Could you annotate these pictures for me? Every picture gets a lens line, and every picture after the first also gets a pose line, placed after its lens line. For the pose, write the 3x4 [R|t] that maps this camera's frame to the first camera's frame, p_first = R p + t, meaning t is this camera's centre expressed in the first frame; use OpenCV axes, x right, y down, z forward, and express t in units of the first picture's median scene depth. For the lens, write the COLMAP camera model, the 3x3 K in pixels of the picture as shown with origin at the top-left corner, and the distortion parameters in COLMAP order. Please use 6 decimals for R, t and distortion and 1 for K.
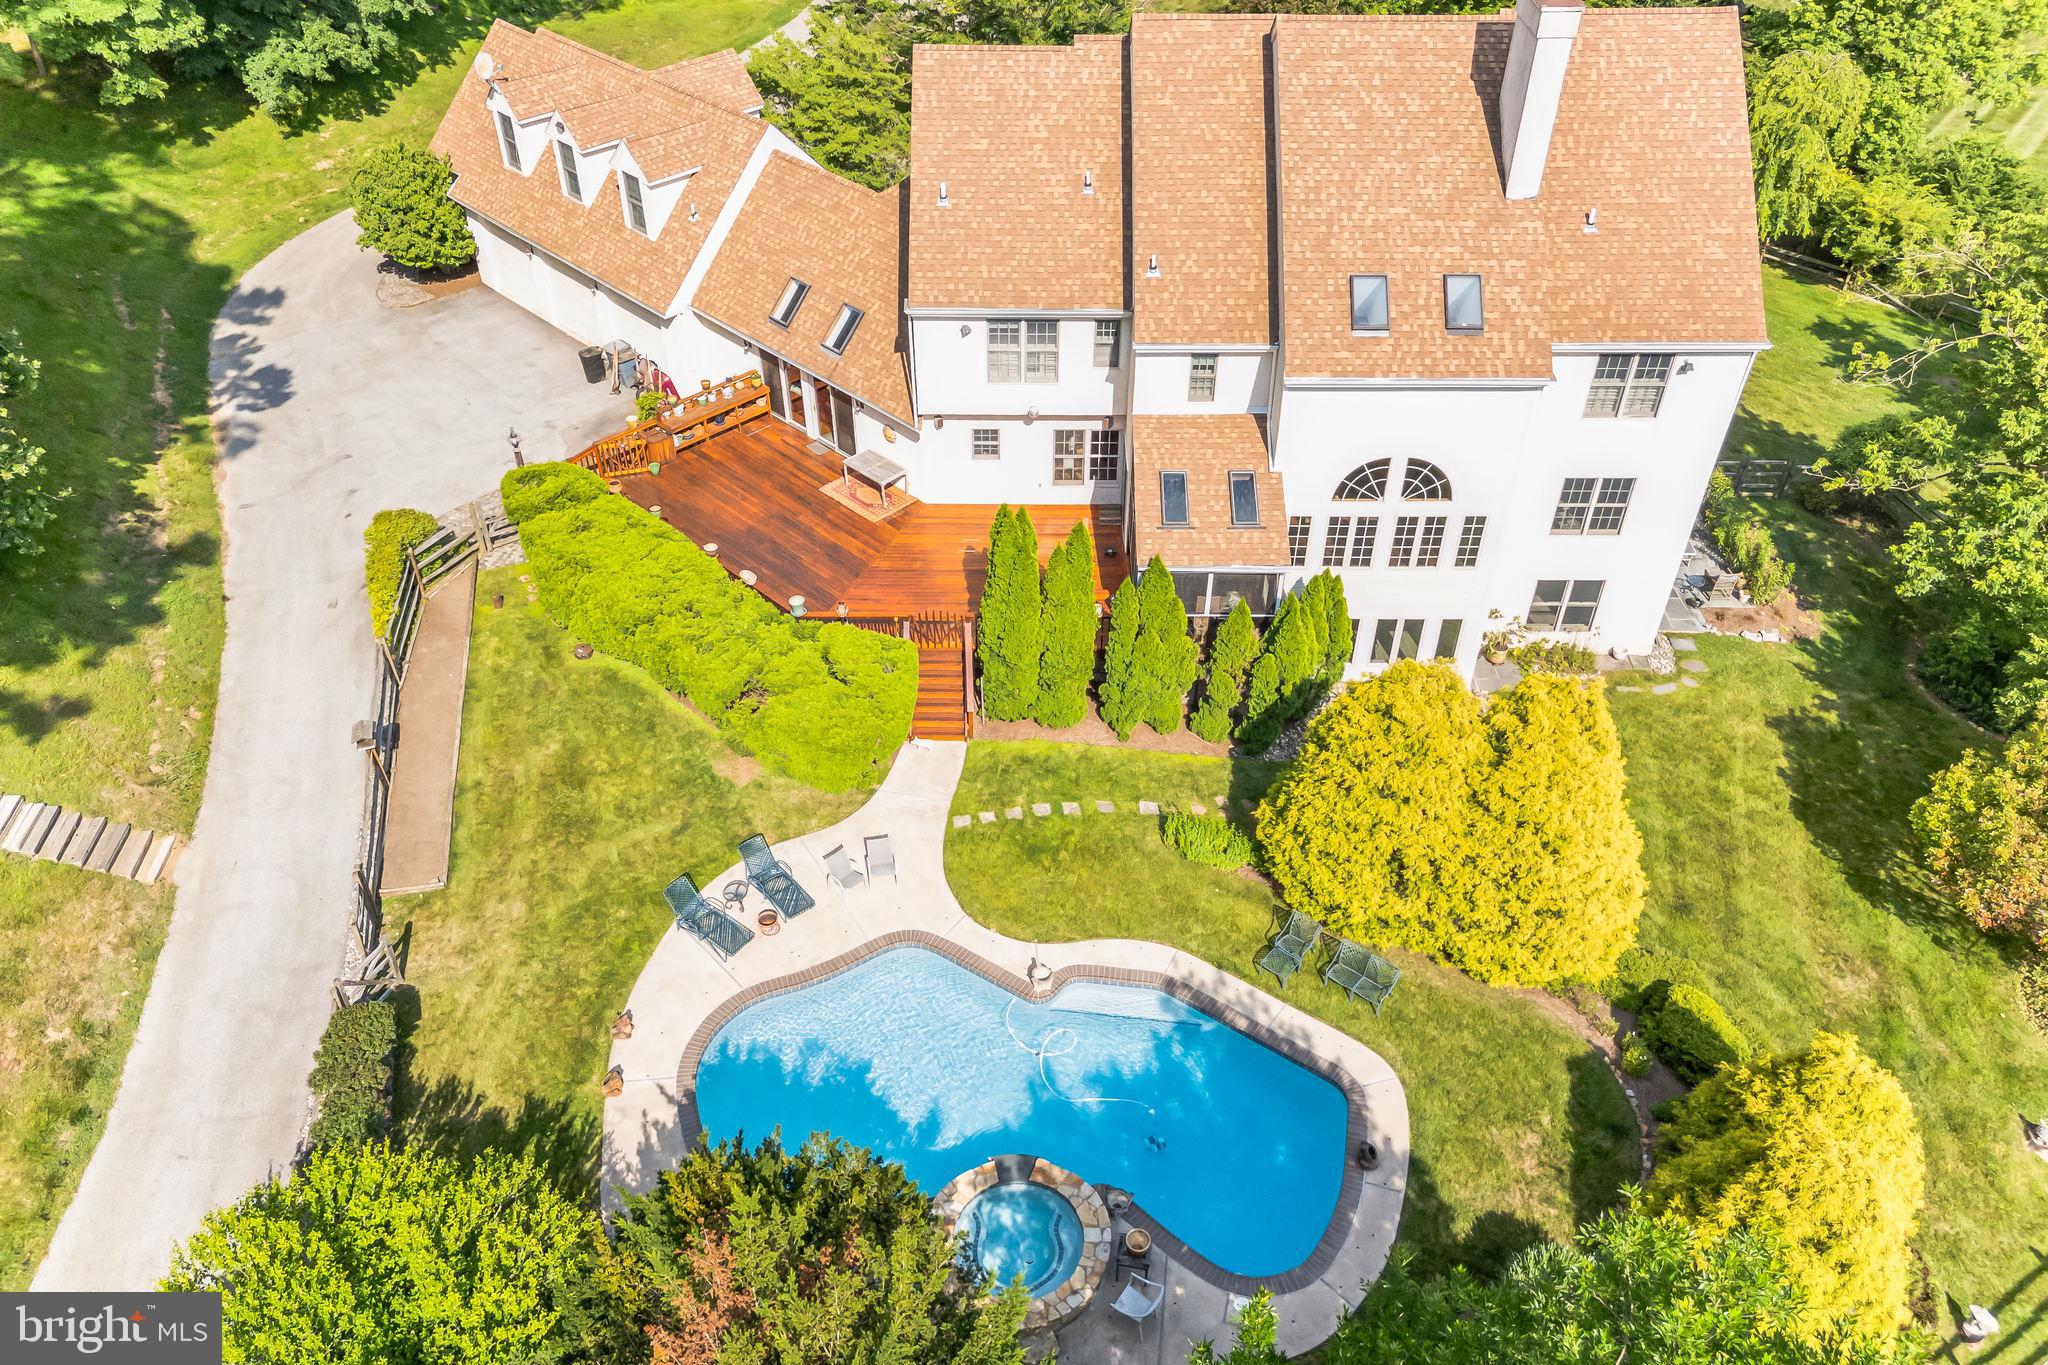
lens RADIAL K [[1507.1, 0, 1024.0], [0, 1507.1, 682.5], [0, 0, 1]] dist [0.085178, -0.120533]
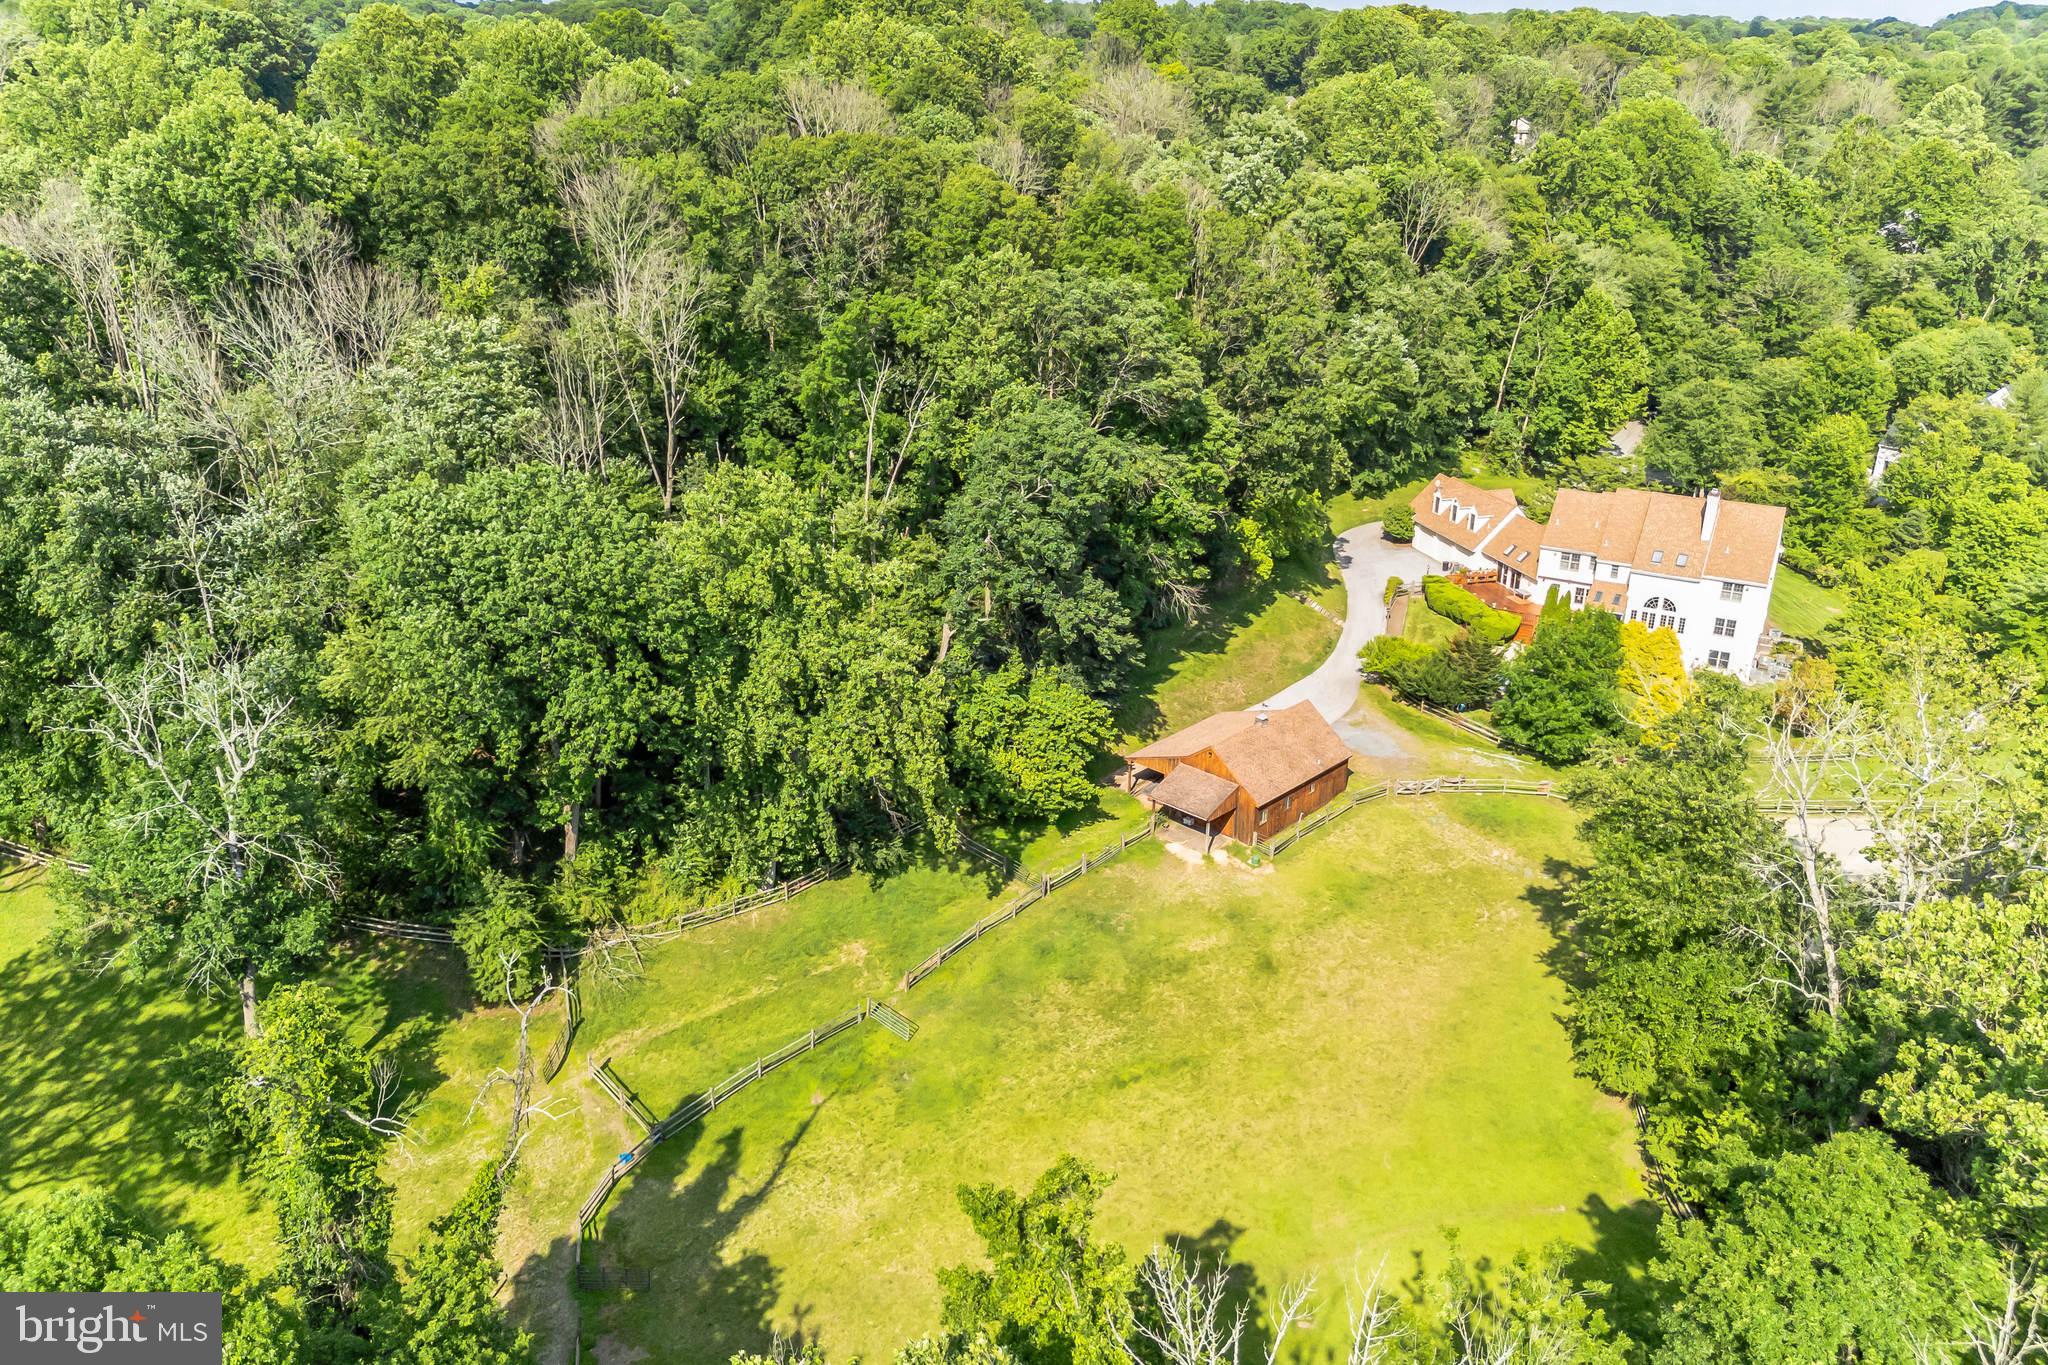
lens RADIAL K [[1507.1, 0, 1024.0], [0, 1507.1, 682.5], [0, 0, 1]] dist [0.085178, -0.120533]
pose [[0.874070, 0.195991, -0.444509, 0.553213], [-0.320398, 0.920365, -0.224217, 1.344768], [0.365166, 0.338401, 0.867259, -2.696115]]
